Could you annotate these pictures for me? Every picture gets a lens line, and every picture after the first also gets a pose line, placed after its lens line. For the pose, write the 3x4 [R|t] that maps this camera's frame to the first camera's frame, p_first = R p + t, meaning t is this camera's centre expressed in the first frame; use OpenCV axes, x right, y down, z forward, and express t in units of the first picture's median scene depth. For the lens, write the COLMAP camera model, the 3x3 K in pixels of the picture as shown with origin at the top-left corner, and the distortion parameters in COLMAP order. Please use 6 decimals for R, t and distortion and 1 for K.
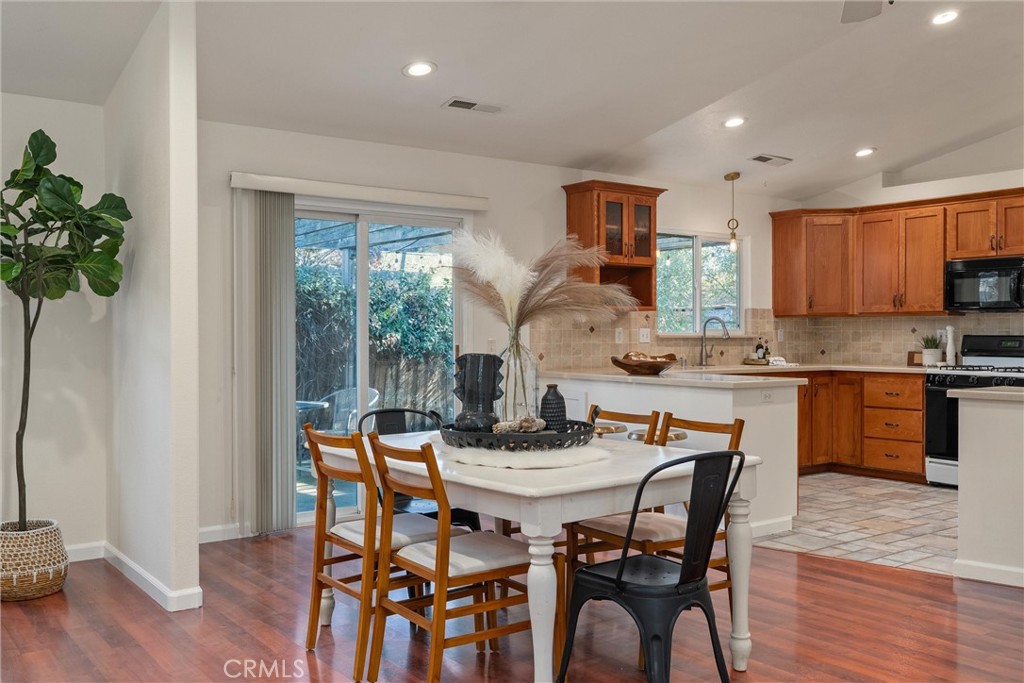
lens RADIAL K [[916.6, 0, 512.0], [0, 916.6, 338.6], [0, 0, 1]] dist [0.005697, -0.014952]
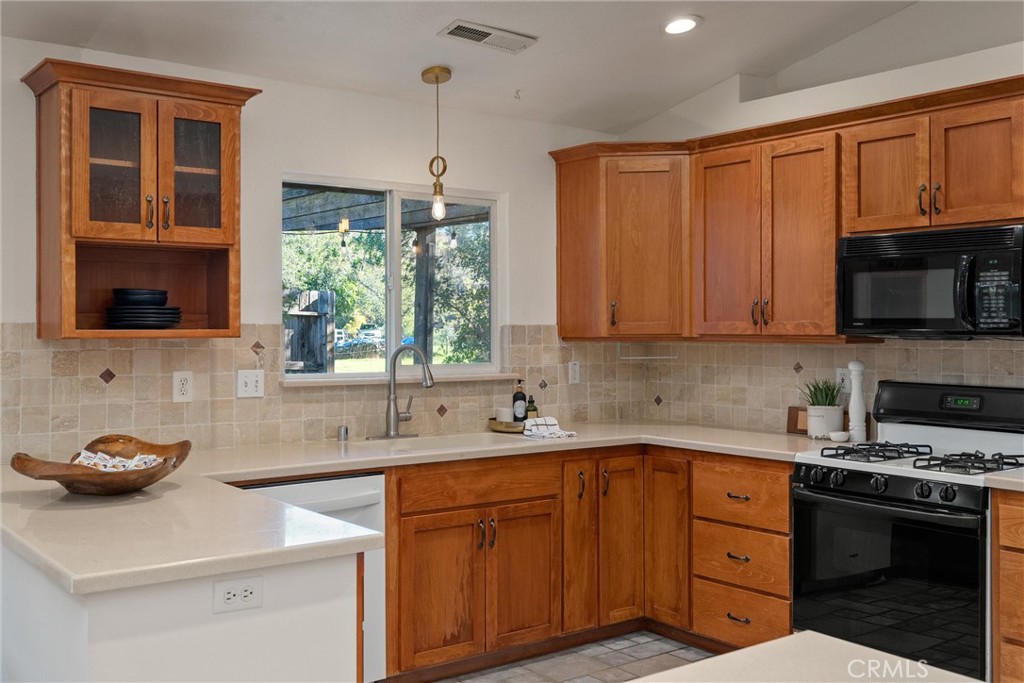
lens RADIAL K [[1048.1, 0, 505.7], [0, 1048.1, 321.8], [0, 0, 1]] dist [0.003829, 0.000000]
pose [[0.999881, 0.000107, 0.015436, 0.267063], [0.000087, 0.999921, -0.012544, -0.029157], [-0.015436, 0.012544, 0.999802, 0.403198]]
